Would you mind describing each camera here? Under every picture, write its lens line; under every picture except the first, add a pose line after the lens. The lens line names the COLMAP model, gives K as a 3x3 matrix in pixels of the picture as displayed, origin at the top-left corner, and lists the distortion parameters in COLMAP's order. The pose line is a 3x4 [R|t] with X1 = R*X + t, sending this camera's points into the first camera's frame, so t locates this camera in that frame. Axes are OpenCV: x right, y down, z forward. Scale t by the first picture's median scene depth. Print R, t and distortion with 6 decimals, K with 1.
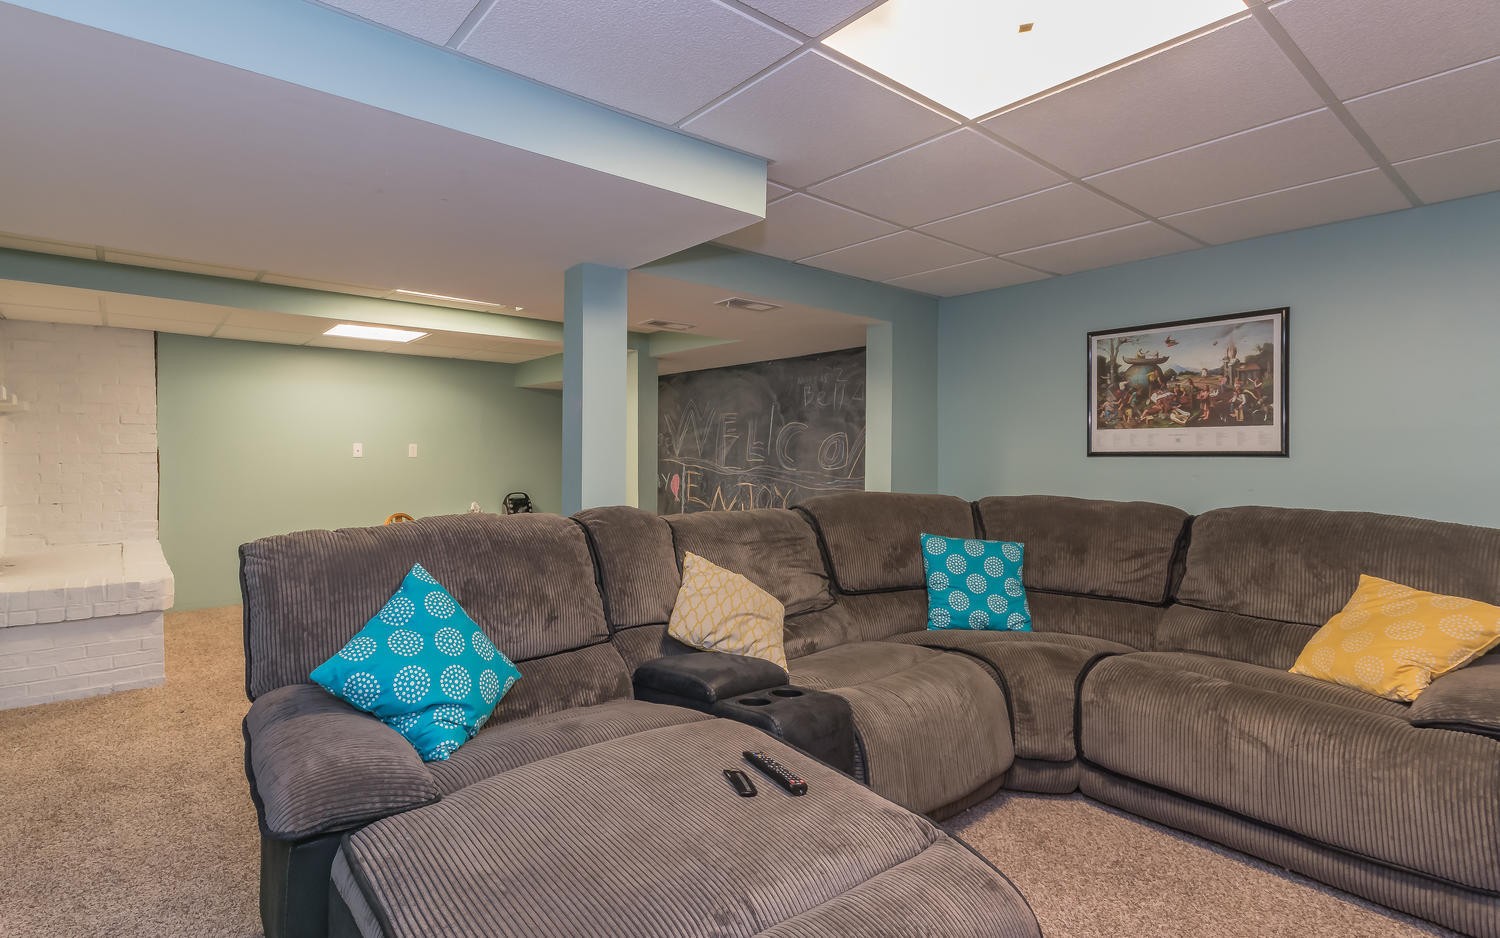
lens RADIAL K [[710.2, 0, 730.7], [0, 710.2, 472.2], [0, 0, 1]] dist [-0.000531, 0.000540]
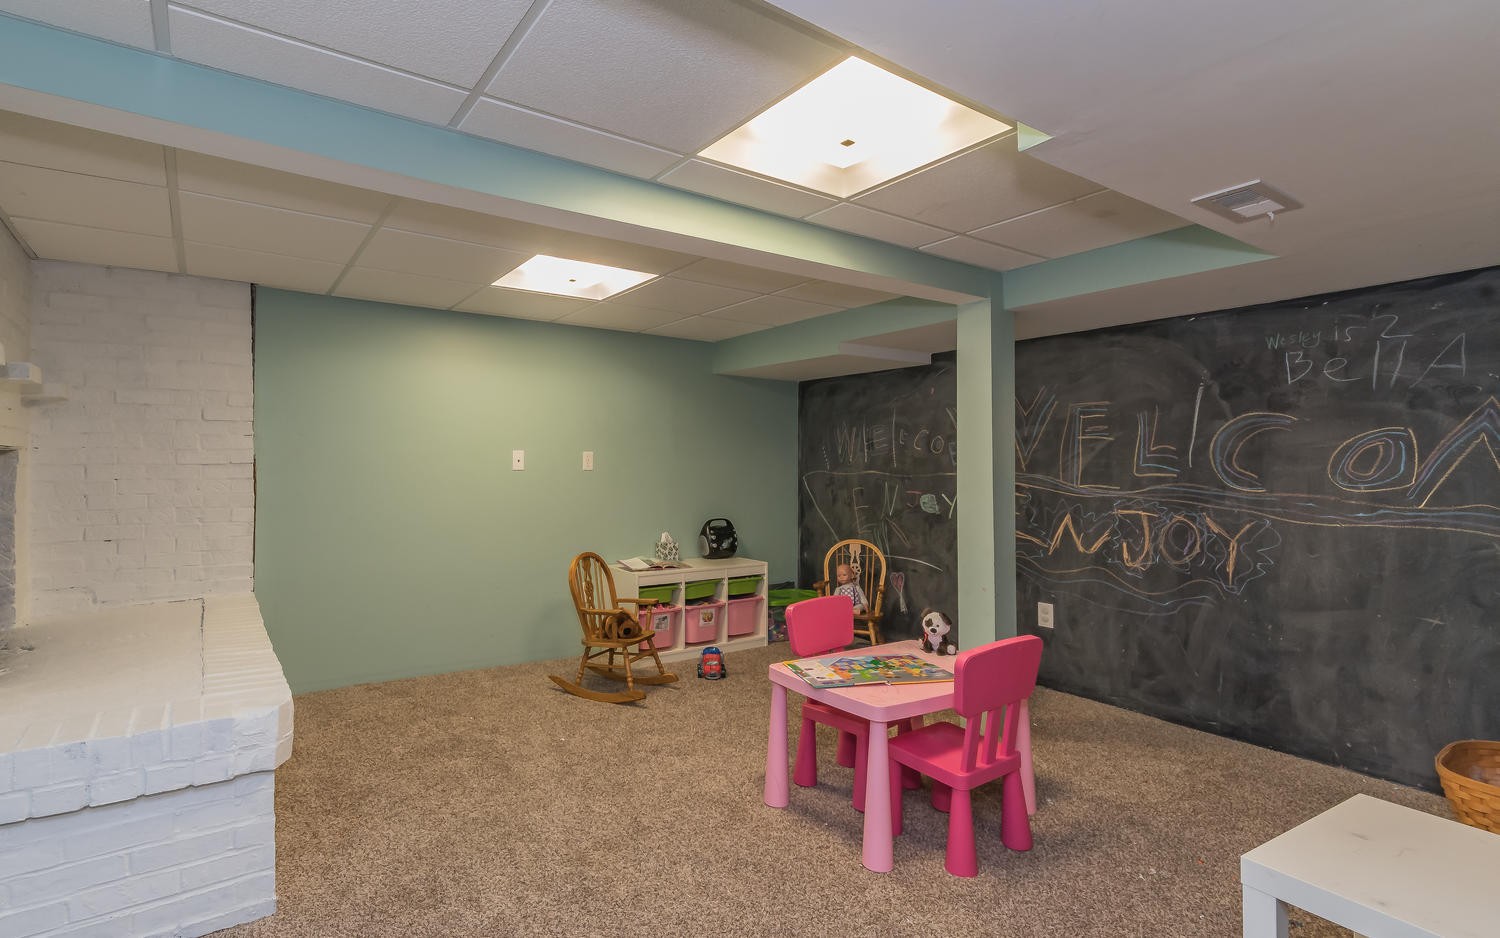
lens RADIAL K [[710.2, 0, 730.7], [0, 710.2, 472.2], [0, 0, 1]] dist [-0.000531, 0.000540]
pose [[0.997493, -0.000239, -0.070763, -0.302833], [-0.000880, 0.999875, -0.015783, -0.009224], [0.070758, 0.015806, 0.997368, 0.354391]]
